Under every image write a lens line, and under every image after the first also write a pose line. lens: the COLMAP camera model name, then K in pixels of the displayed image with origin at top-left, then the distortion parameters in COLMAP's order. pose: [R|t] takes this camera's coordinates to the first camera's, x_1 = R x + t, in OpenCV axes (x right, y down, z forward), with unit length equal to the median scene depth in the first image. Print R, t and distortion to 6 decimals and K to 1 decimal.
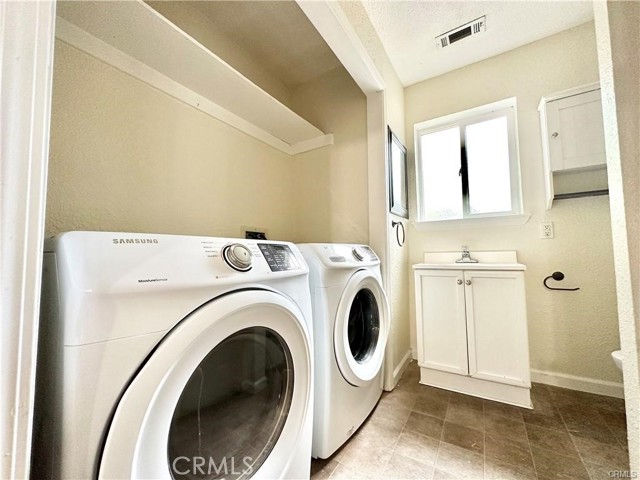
lens RADIAL K [[251.9, 0, 320.0], [0, 251.9, 240.0], [0, 0, 1]] dist [-0.000211, 0.000069]
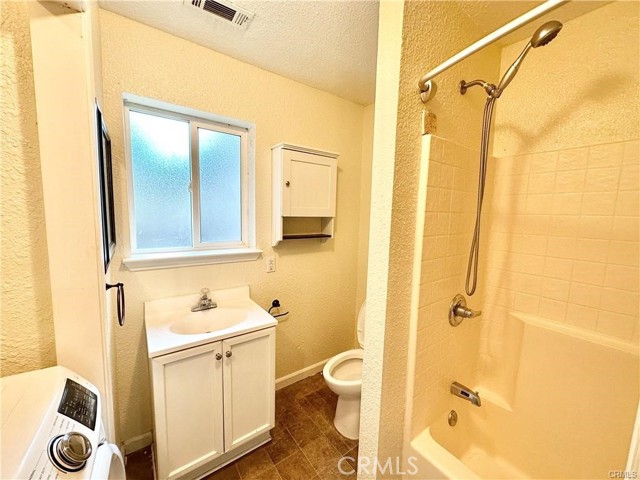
lens RADIAL K [[251.9, 0, 320.0], [0, 251.9, 240.0], [0, 0, 1]] dist [-0.000211, 0.000069]
pose [[0.351870, -0.081049, 0.932533, -0.035532], [-0.083491, 0.989556, 0.117508, -0.309682], [-0.932318, -0.119206, 0.341428, 0.471962]]
